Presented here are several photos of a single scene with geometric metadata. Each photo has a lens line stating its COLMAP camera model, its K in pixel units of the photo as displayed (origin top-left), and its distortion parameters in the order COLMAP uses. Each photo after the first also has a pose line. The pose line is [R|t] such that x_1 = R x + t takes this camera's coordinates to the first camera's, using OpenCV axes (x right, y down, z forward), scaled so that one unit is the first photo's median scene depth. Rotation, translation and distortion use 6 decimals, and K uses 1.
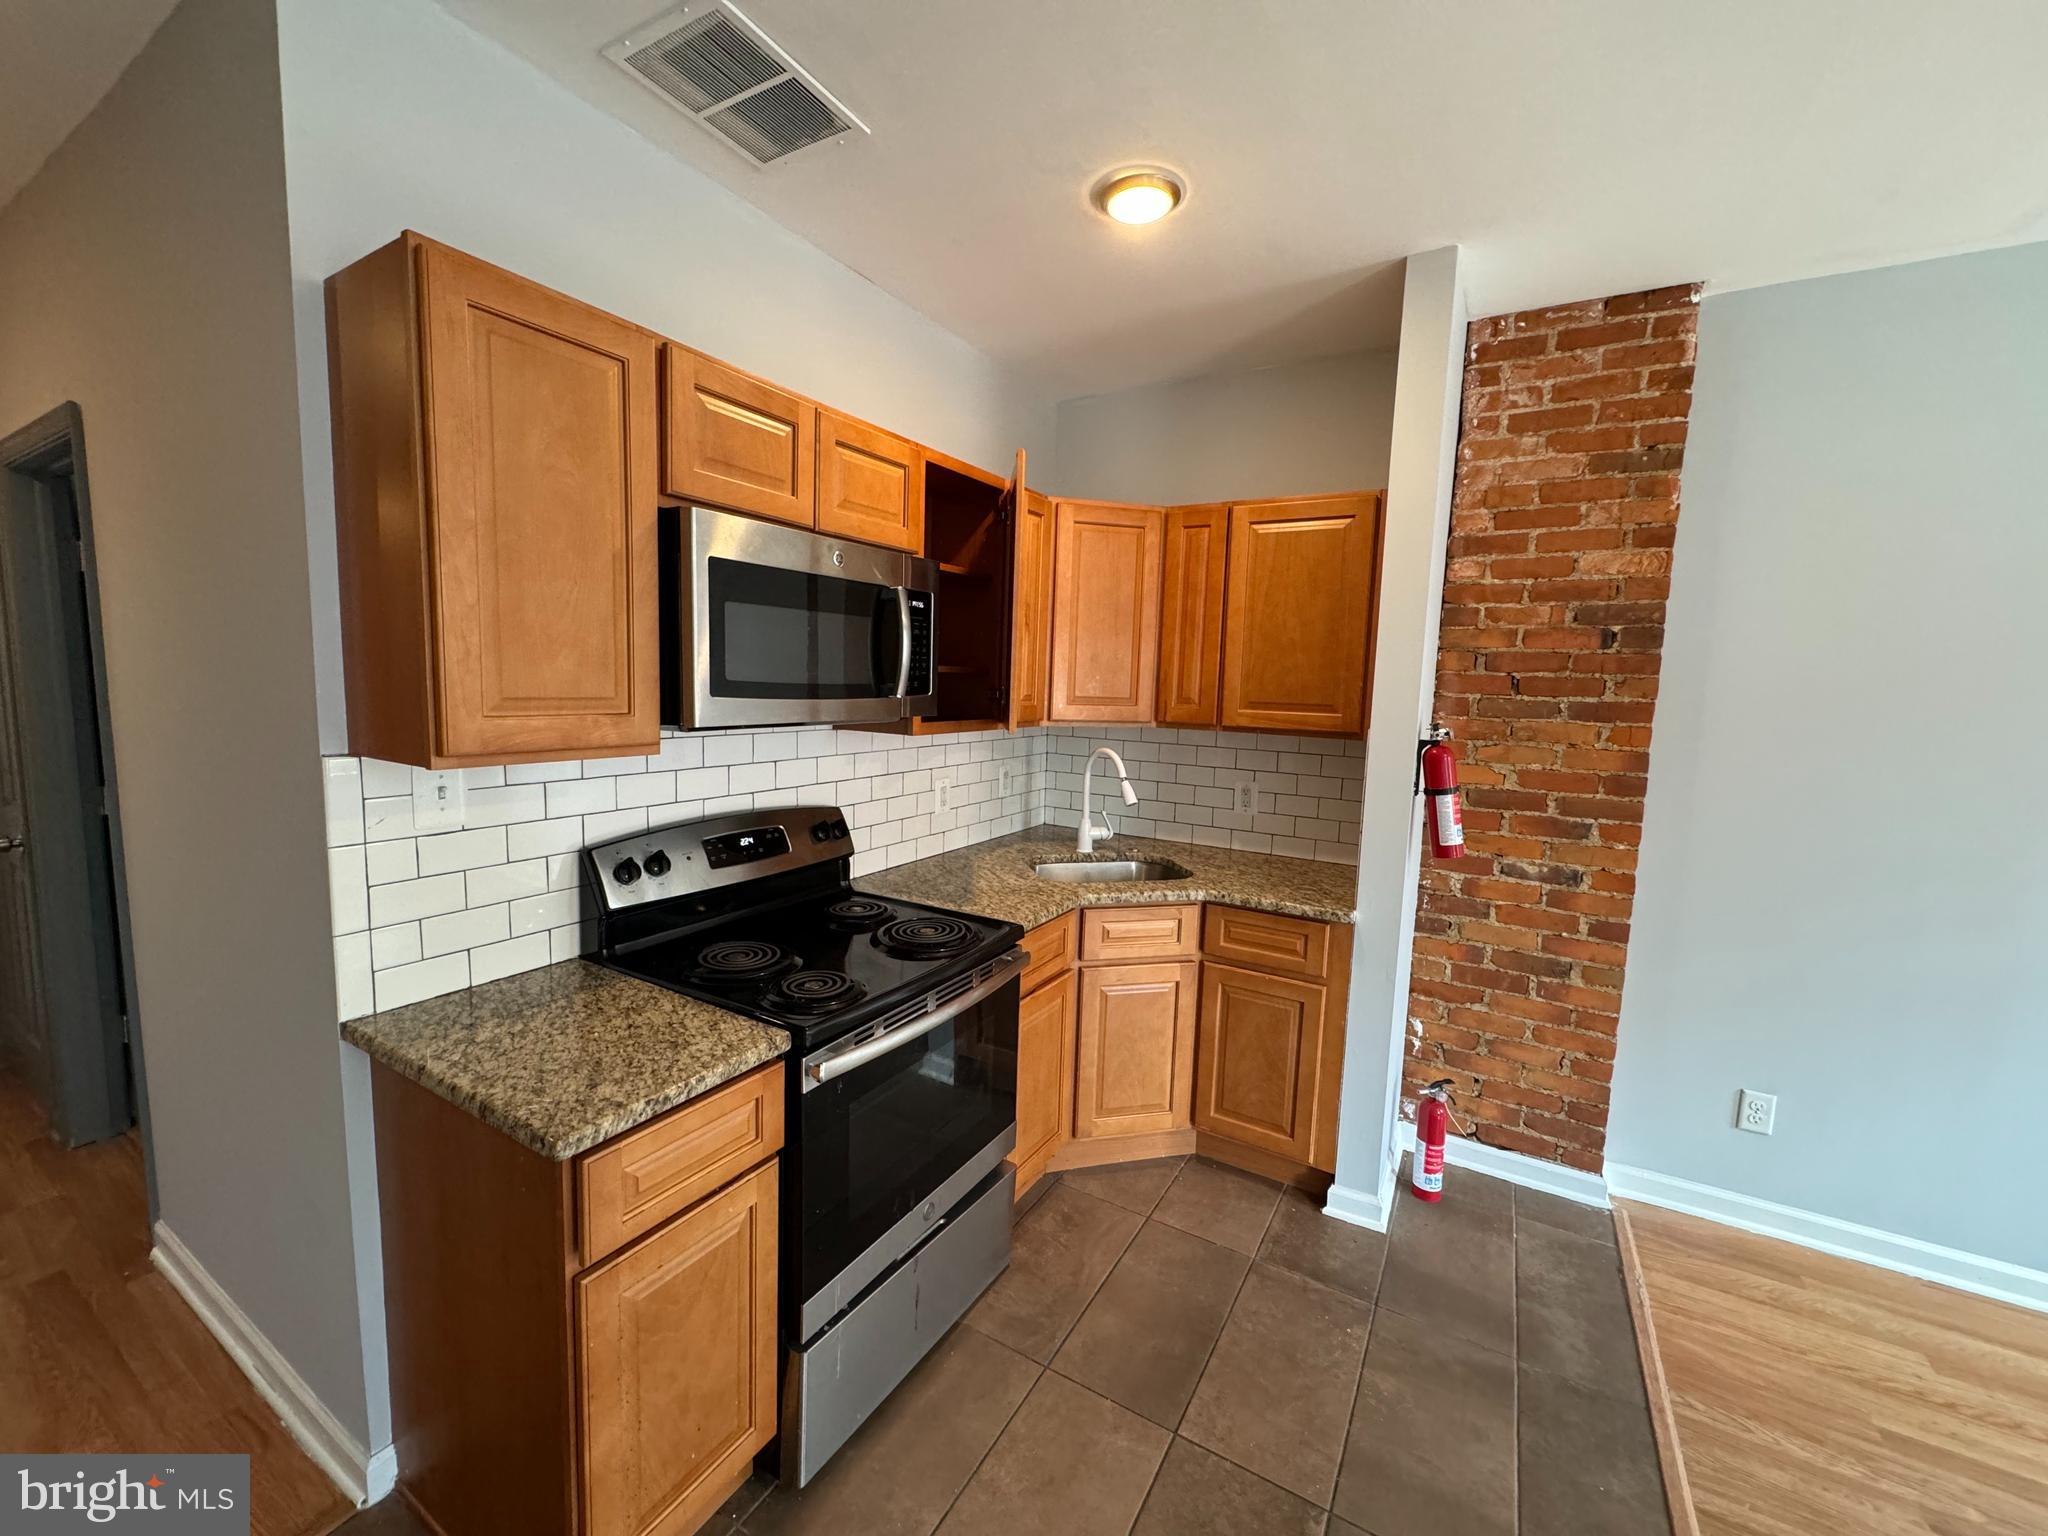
lens RADIAL K [[815.7, 0, 1023.4], [0, 815.7, 763.4], [0, 0, 1]] dist [0.001839, -0.001209]
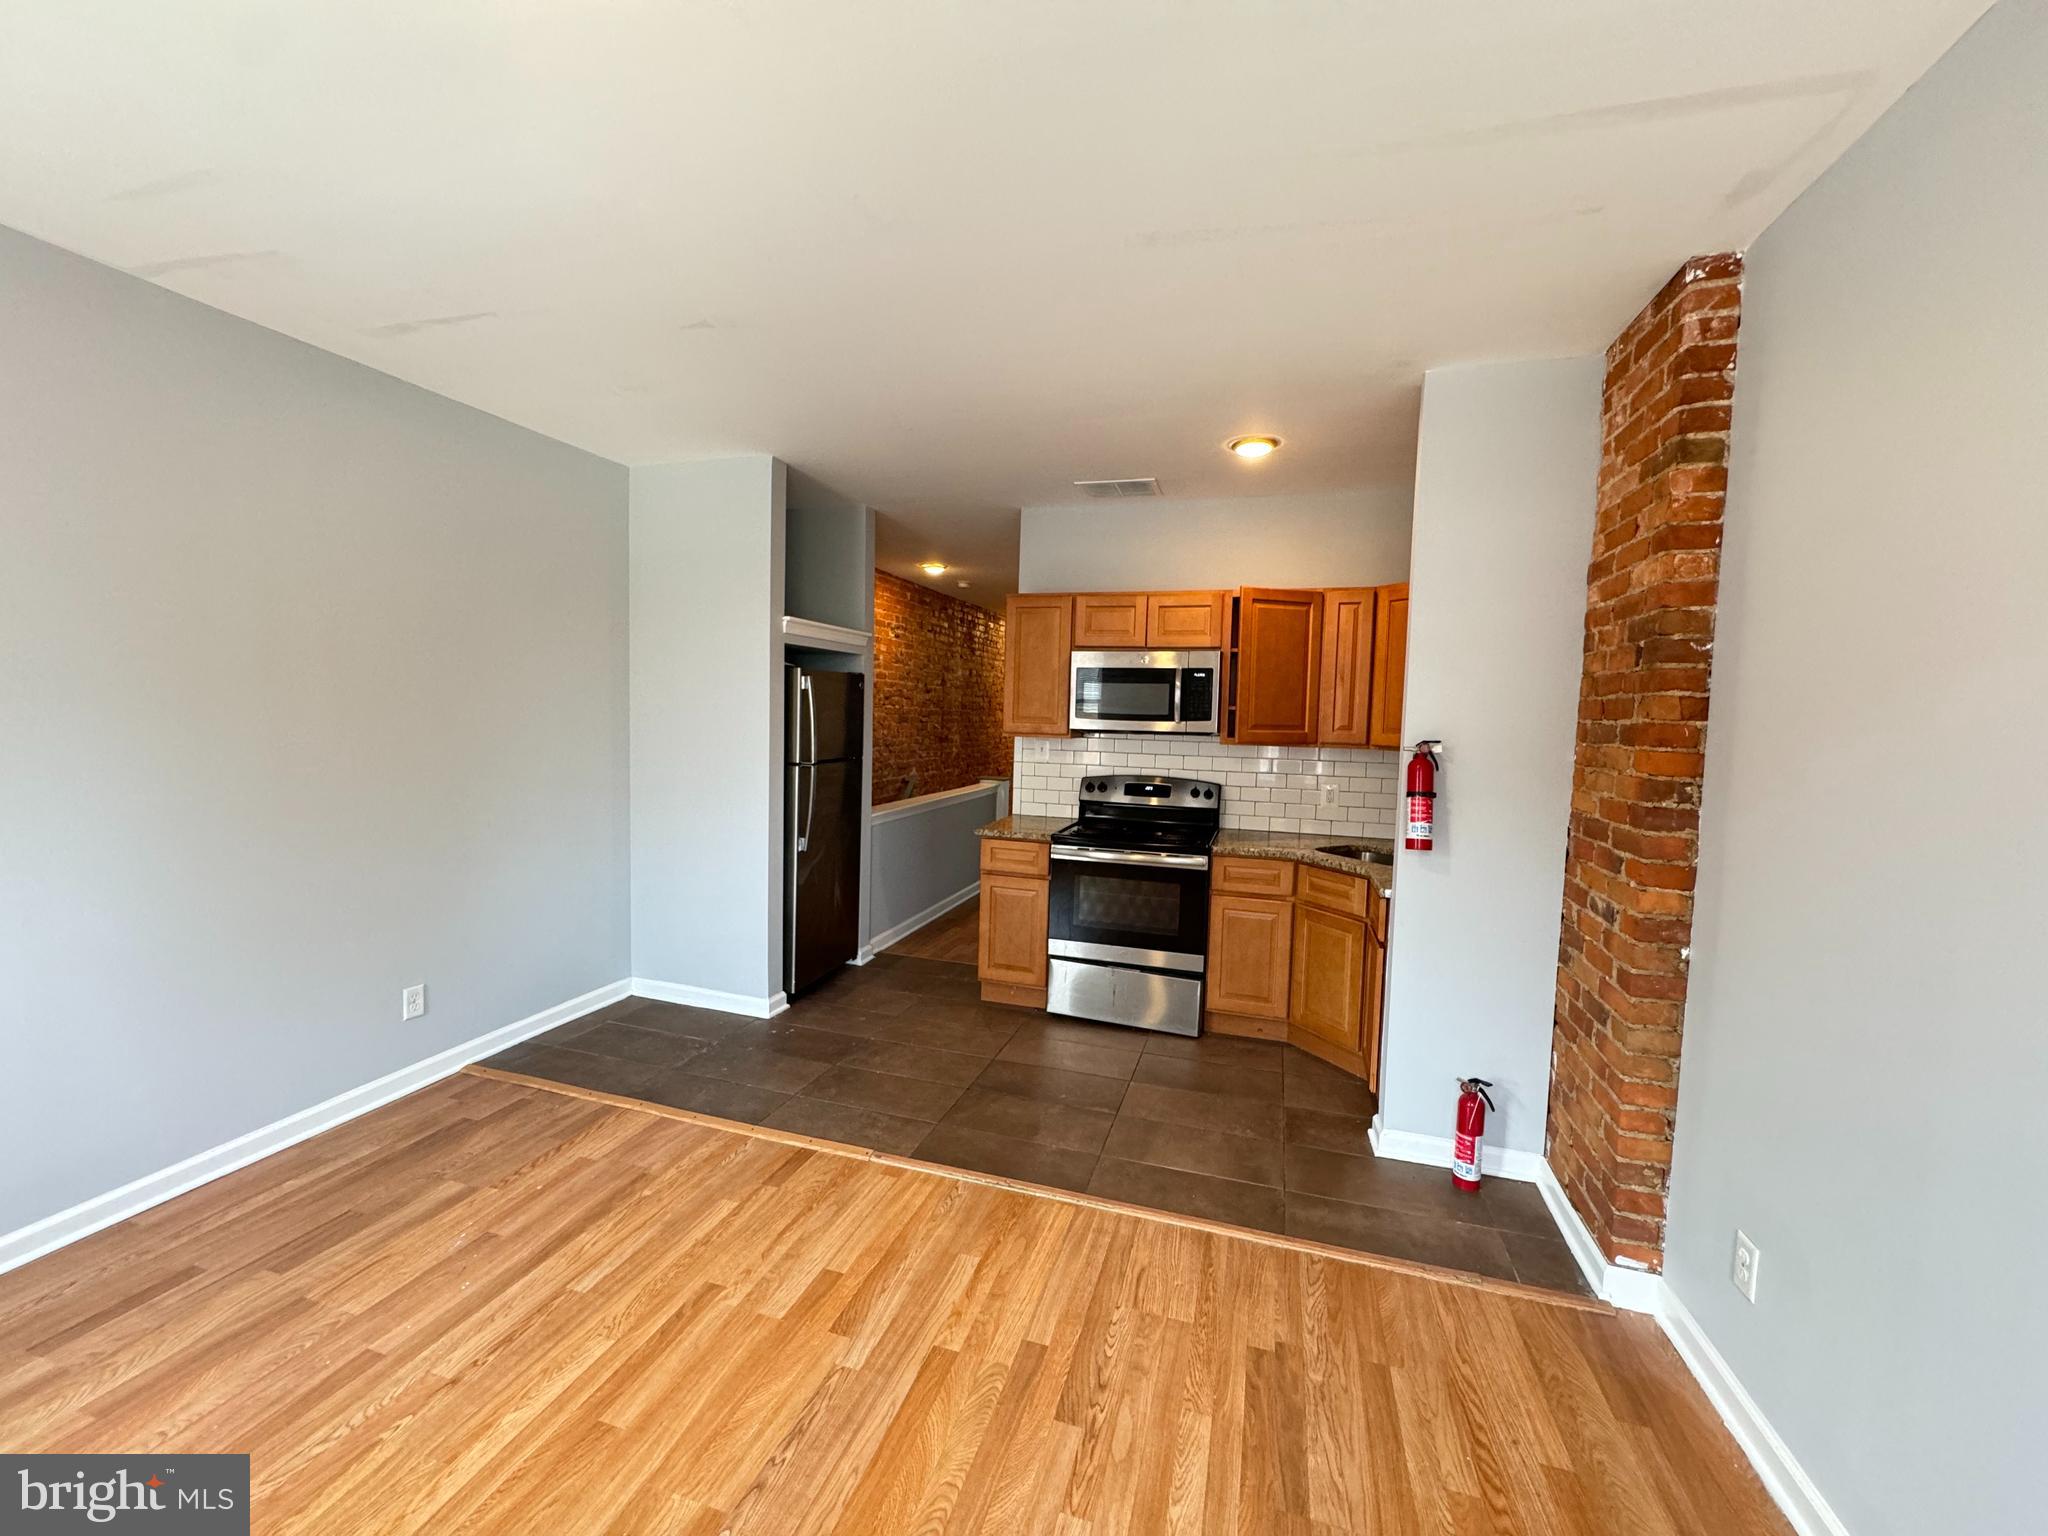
lens RADIAL K [[815.7, 0, 1014.9], [0, 815.7, 761.5], [0, 0, 1]] dist [0.001839, -0.001209]
pose [[0.225118, 0.034634, -0.973716, 1.474784], [-0.122110, 0.992491, 0.007071, 0.045907], [0.966650, 0.117308, 0.227657, 0.128608]]
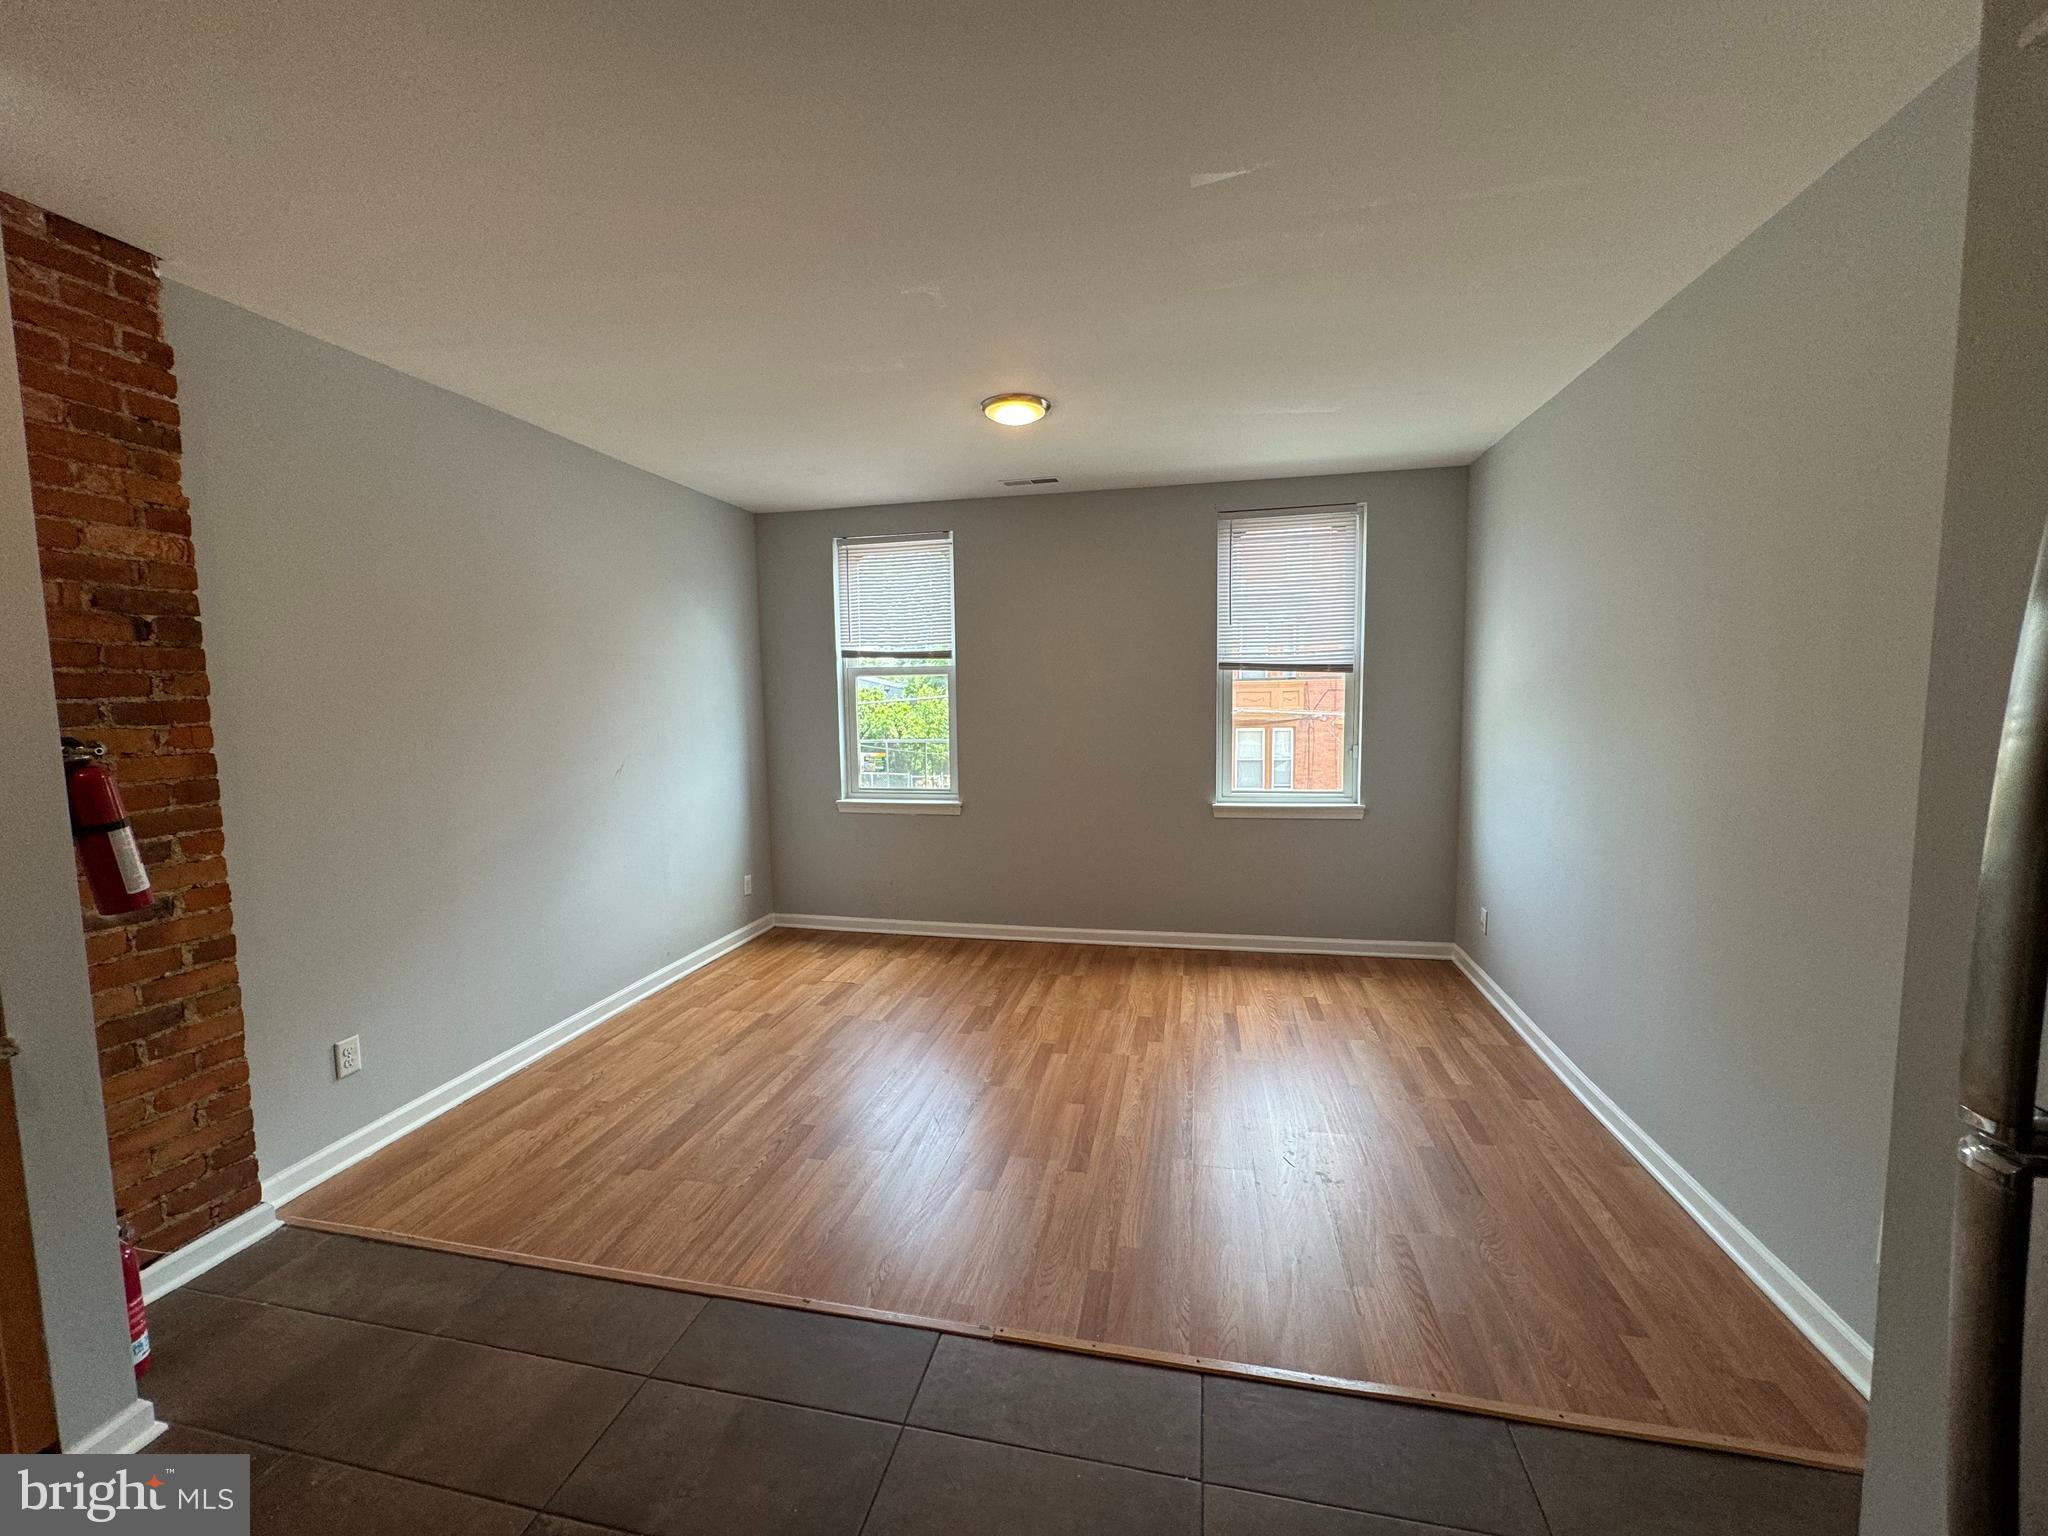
lens RADIAL K [[815.7, 0, 1018.2], [0, 815.7, 765.2], [0, 0, 1]] dist [0.001839, -0.001209]
pose [[-0.313357, -0.108953, 0.943365, -0.422789], [0.107111, 0.983002, 0.149110, -0.040266], [-0.943576, 0.147770, -0.296360, 0.401621]]
